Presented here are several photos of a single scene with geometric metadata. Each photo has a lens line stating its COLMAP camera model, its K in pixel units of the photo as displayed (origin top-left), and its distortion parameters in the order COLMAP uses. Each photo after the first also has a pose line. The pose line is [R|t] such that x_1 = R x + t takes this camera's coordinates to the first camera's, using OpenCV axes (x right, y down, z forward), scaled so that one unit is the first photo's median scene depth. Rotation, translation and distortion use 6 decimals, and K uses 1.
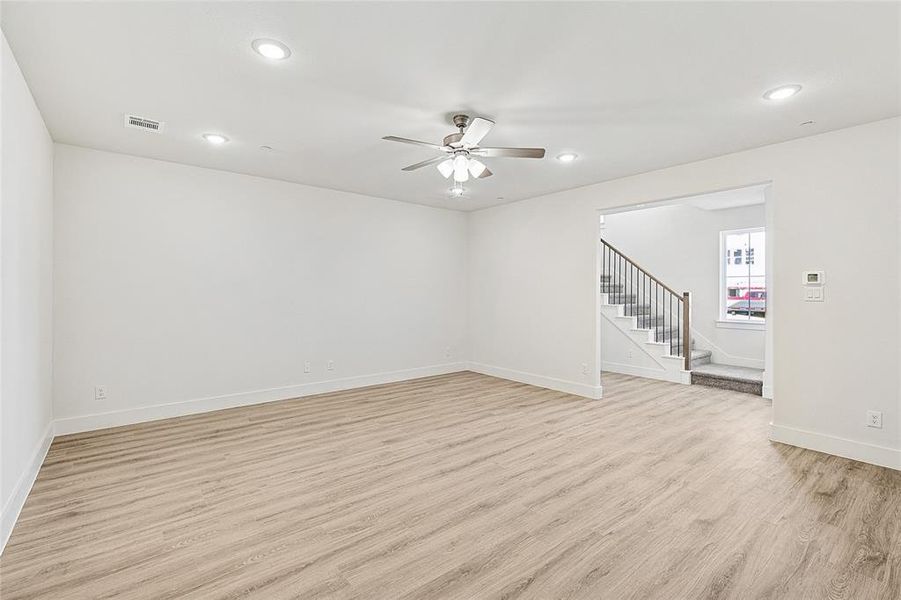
lens RADIAL K [[403.0, 0, 451.4], [0, 403.0, 299.2], [0, 0, 1]] dist [-0.001402, 0.000024]
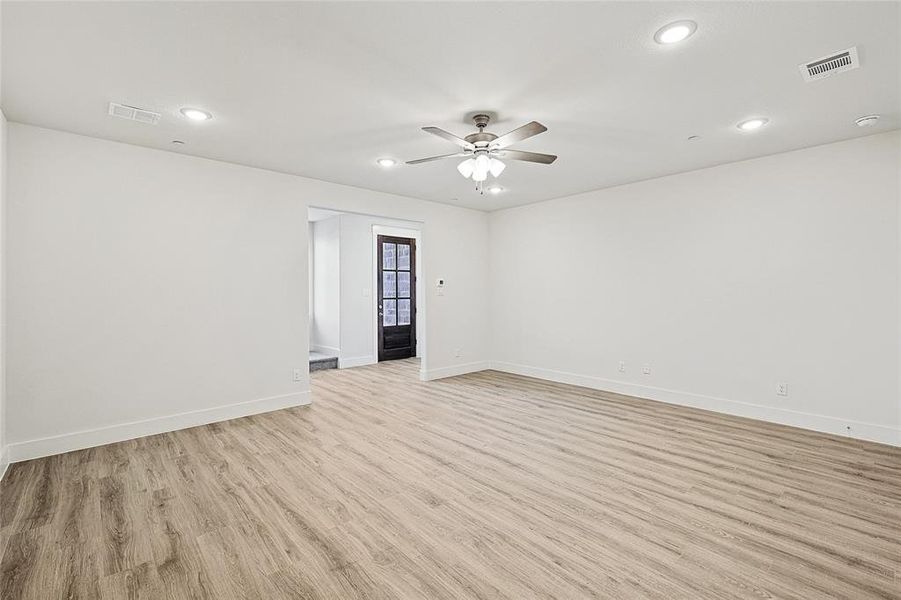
lens RADIAL K [[403.0, 0, 452.0], [0, 403.0, 295.5], [0, 0, 1]] dist [-0.001402, 0.000024]
pose [[-0.051417, -0.014004, 0.998579, -1.023329], [0.022355, 0.999635, 0.015170, -0.024359], [-0.998427, 0.023104, -0.051085, 1.183830]]
